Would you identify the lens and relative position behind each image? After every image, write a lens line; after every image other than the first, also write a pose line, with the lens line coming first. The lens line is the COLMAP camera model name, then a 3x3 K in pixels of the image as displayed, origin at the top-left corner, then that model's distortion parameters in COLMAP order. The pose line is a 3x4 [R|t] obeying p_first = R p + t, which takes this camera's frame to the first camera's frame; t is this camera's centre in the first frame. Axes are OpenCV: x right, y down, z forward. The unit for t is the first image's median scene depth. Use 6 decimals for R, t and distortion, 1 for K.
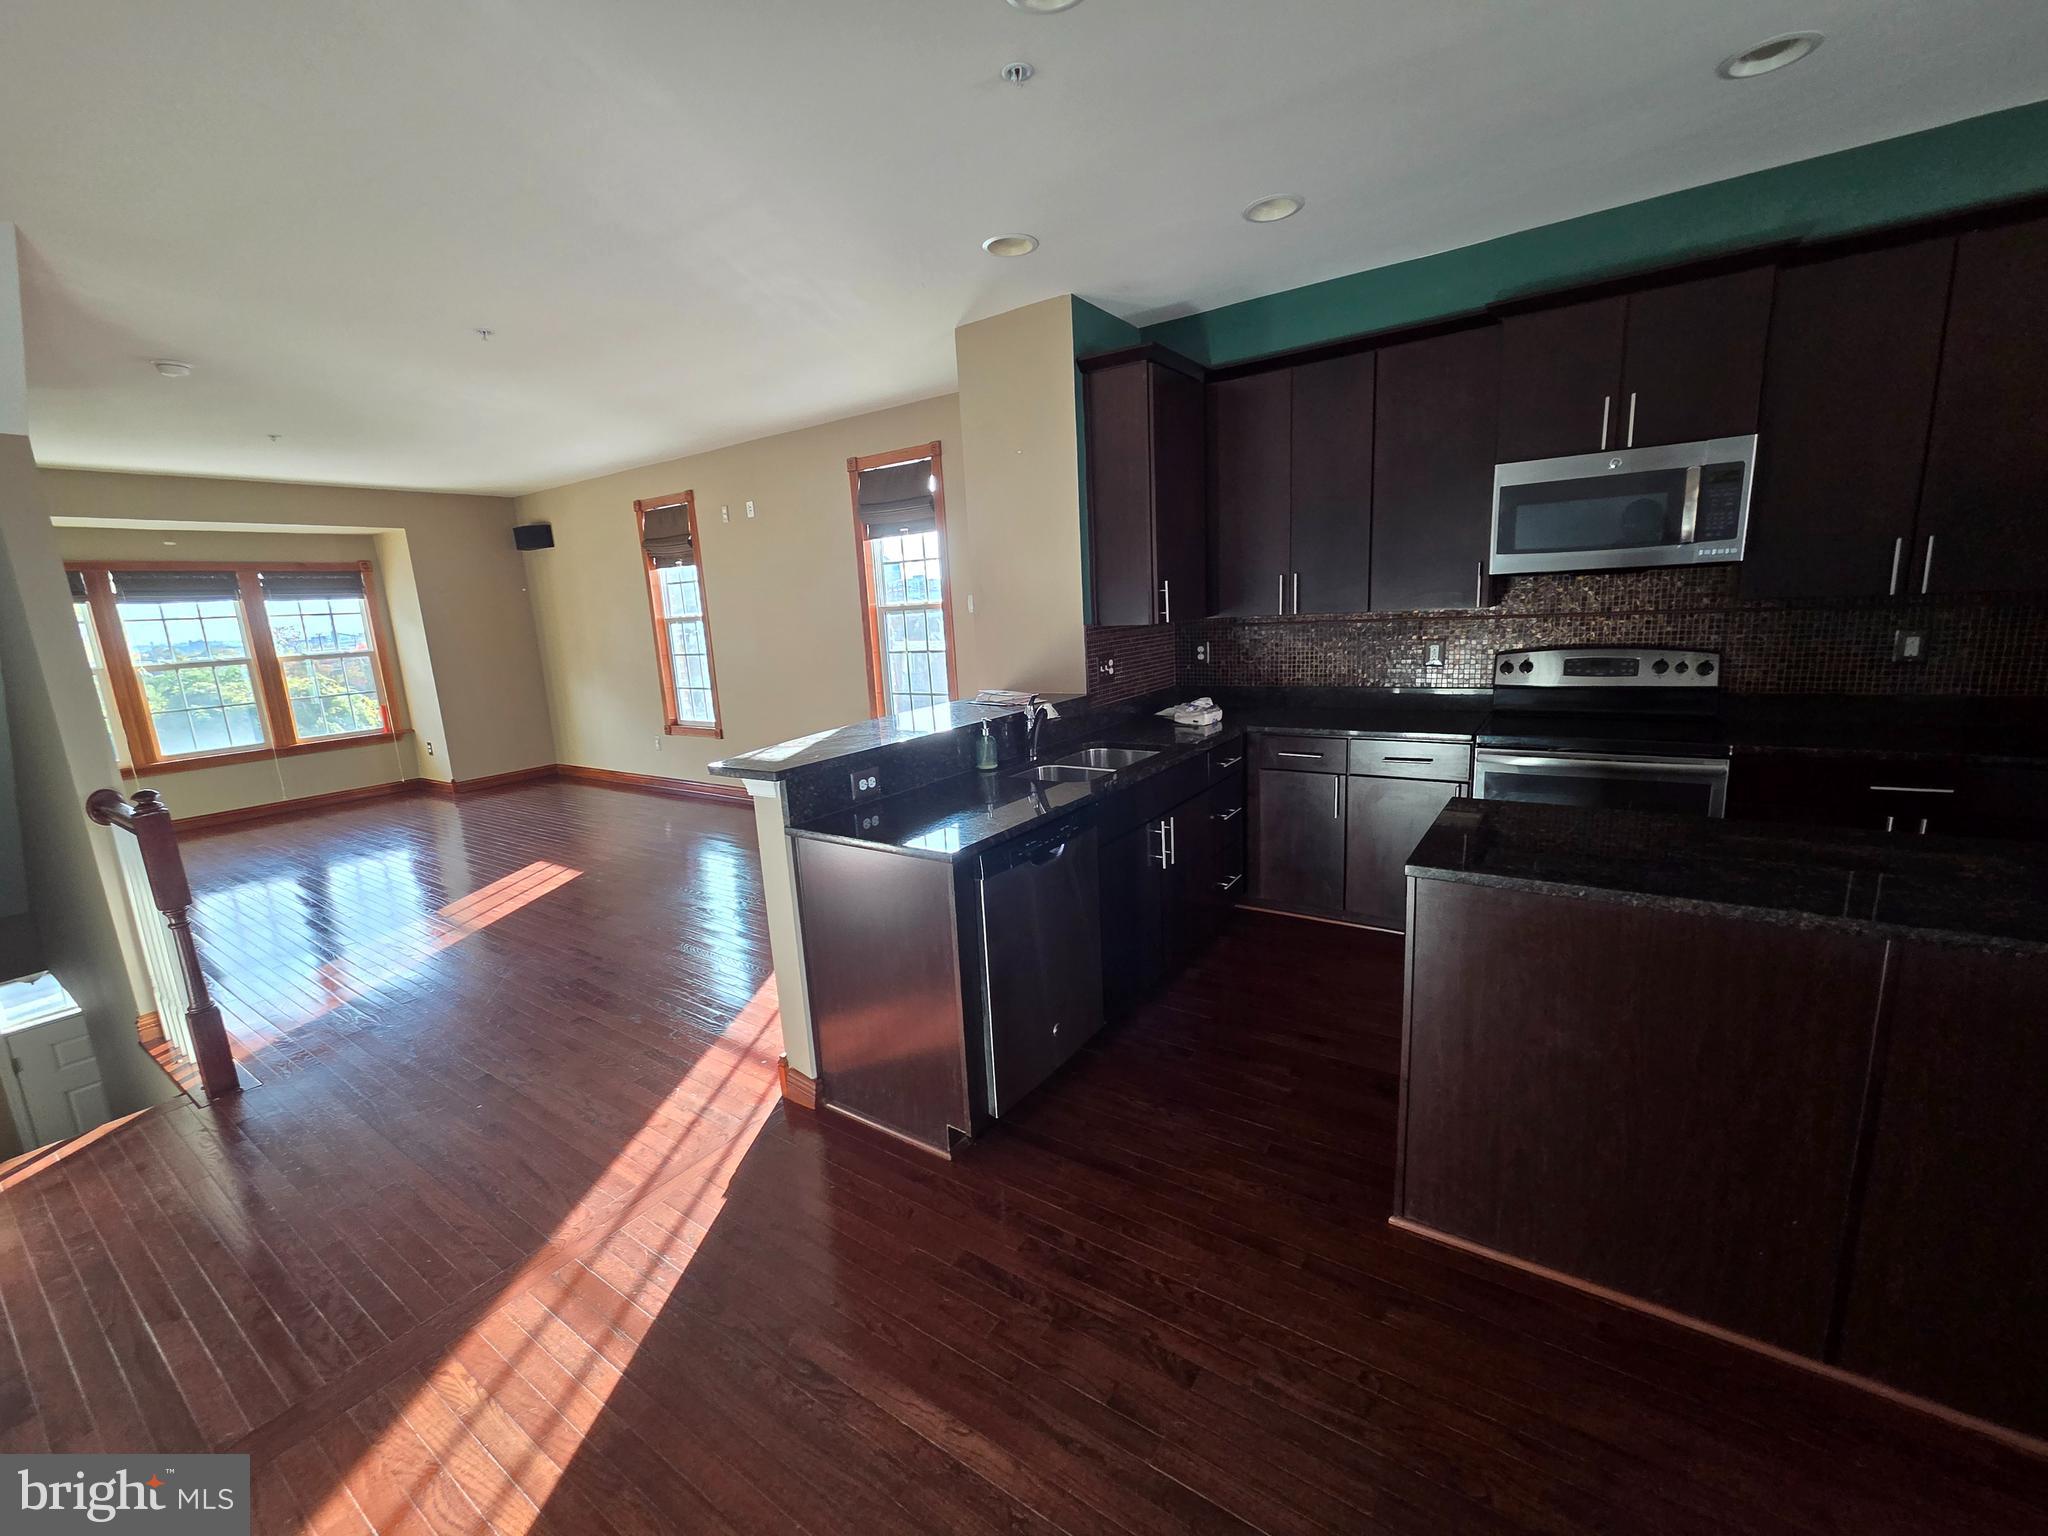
lens RADIAL K [[838.8, 0, 1023.8], [0, 838.8, 762.7], [0, 0, 1]] dist [-0.001651, 0.000113]
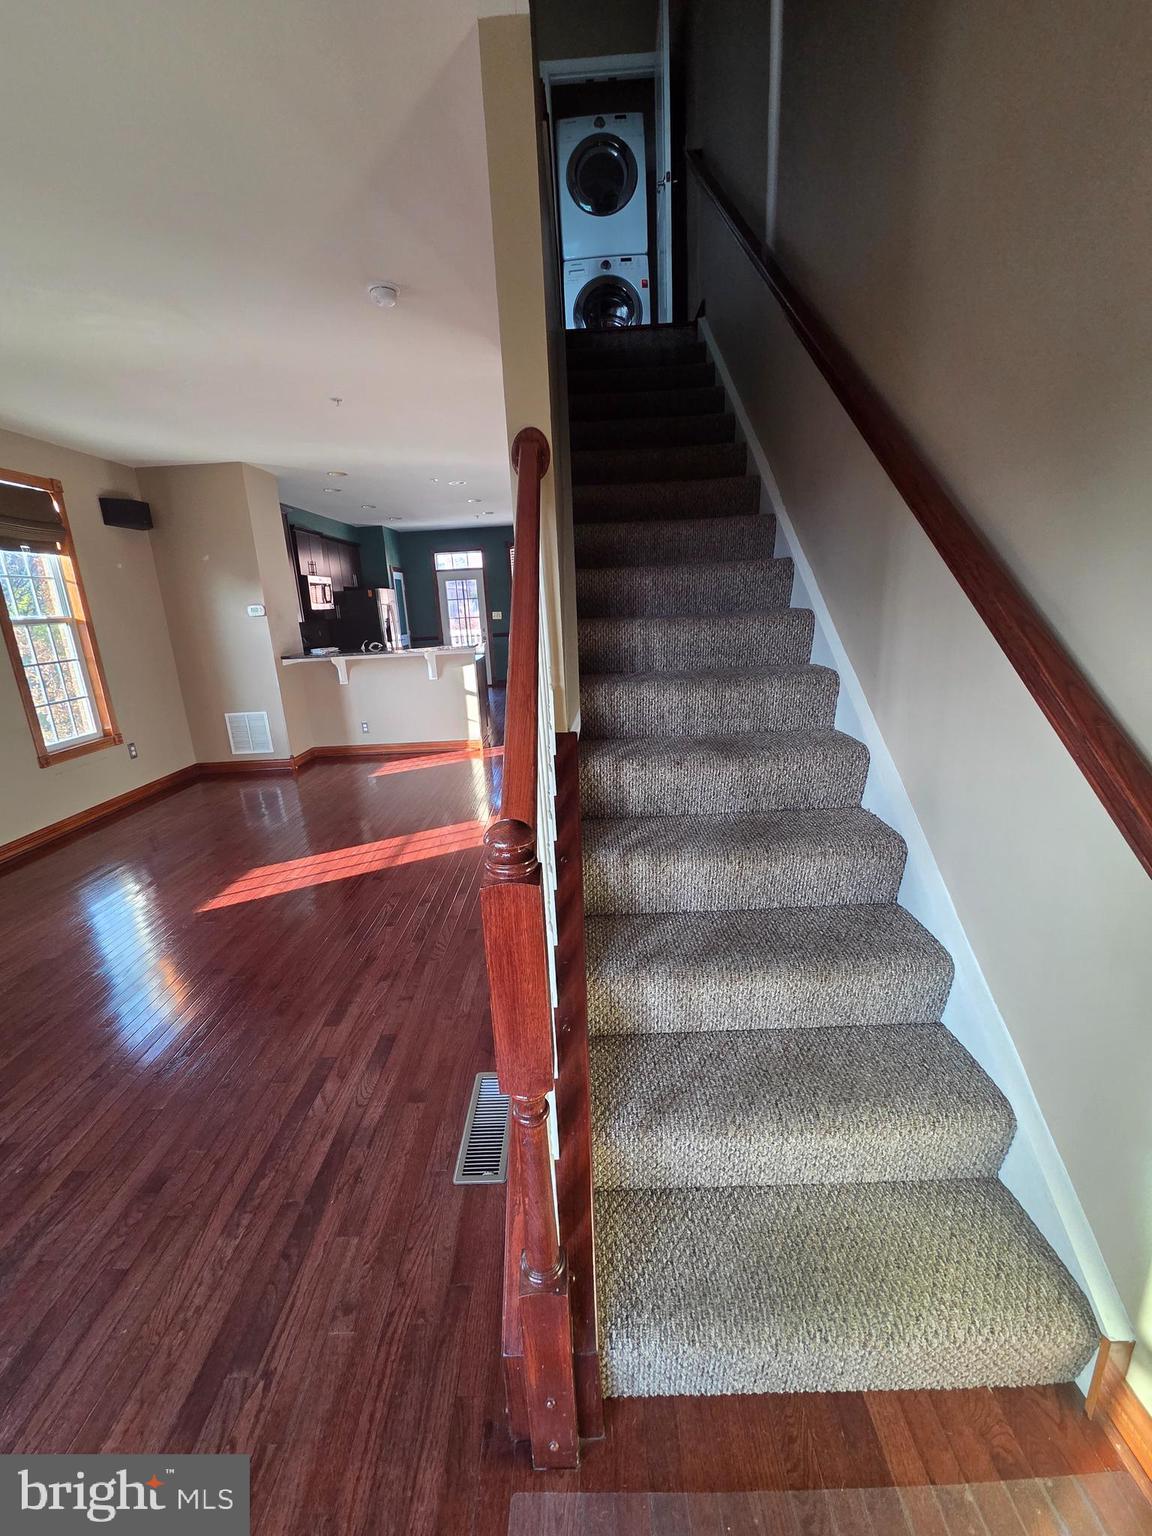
lens RADIAL K [[629.1, 0, 574.2], [0, 629.1, 773.3], [0, 0, 1]] dist [-0.001651, 0.000113]
pose [[-0.552339, -0.138101, 0.822101, -1.985111], [0.237856, 0.919078, 0.314198, -0.165862], [-0.798966, 0.369085, -0.474794, 1.533648]]
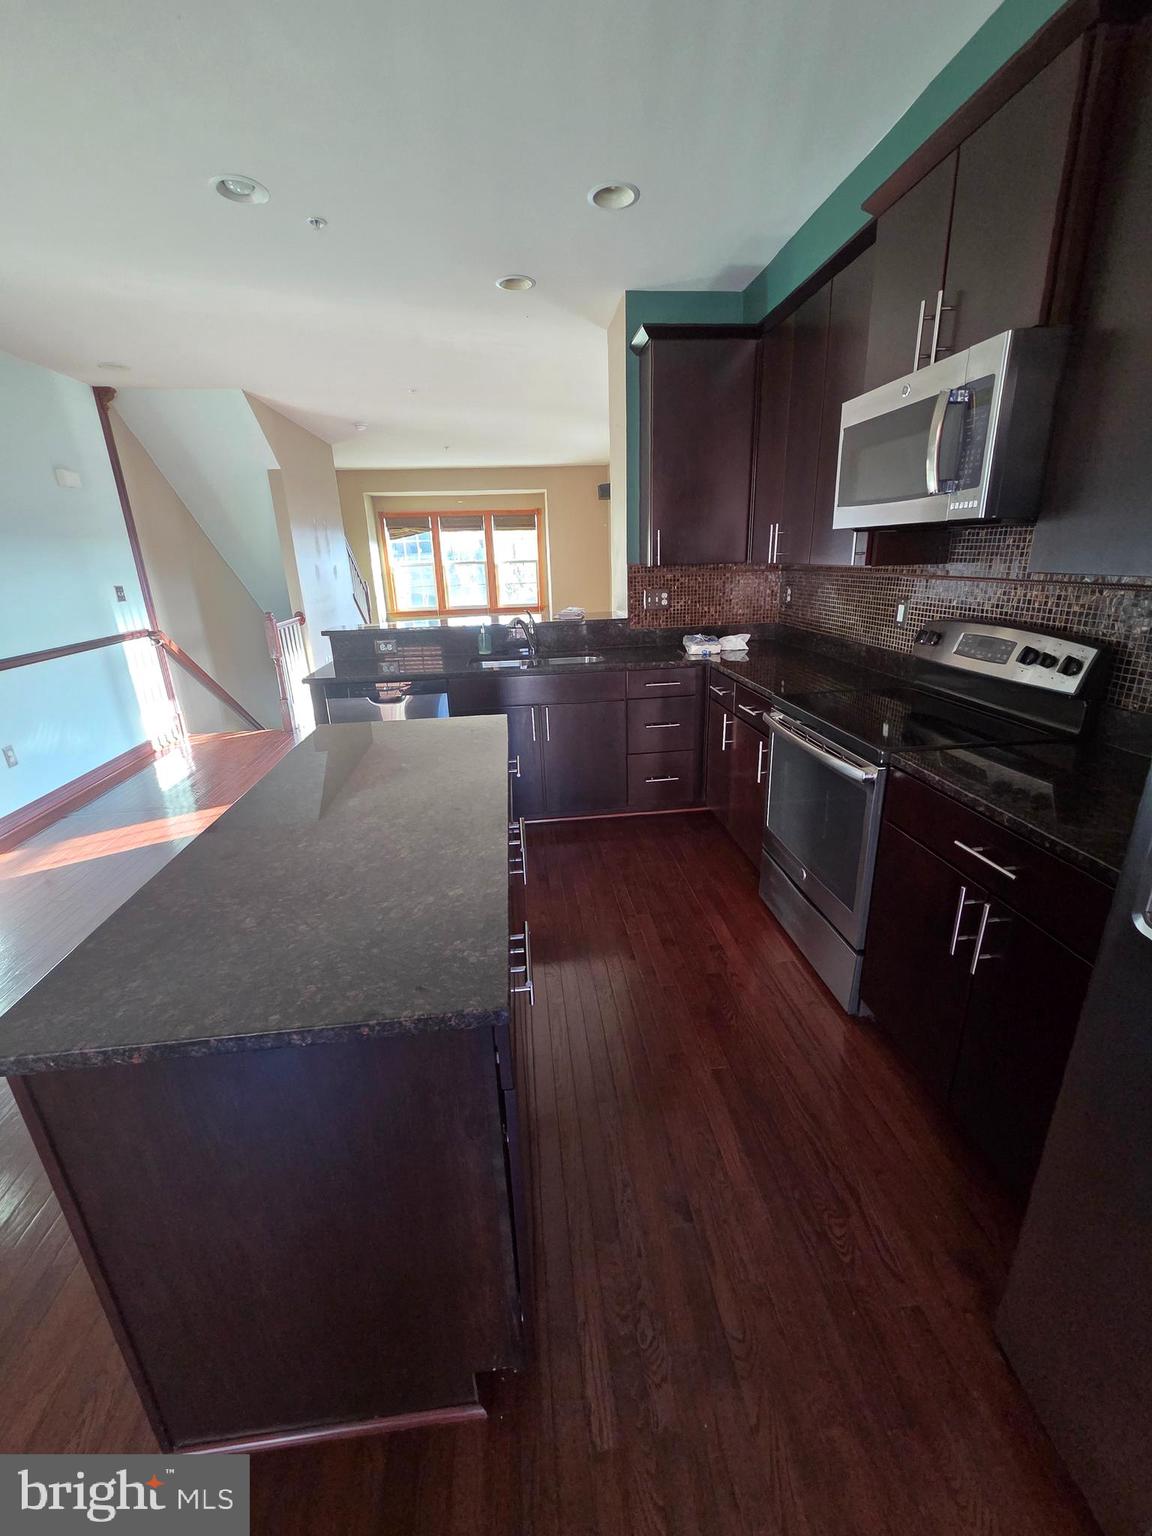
lens RADIAL K [[629.1, 0, 577.7], [0, 629.1, 768.1], [0, 0, 1]] dist [-0.001651, 0.000113]
pose [[0.643873, 0.278489, -0.712651, 0.847058], [-0.147434, 0.959111, 0.241596, -0.086382], [0.750794, -0.050488, 0.658604, 0.276416]]
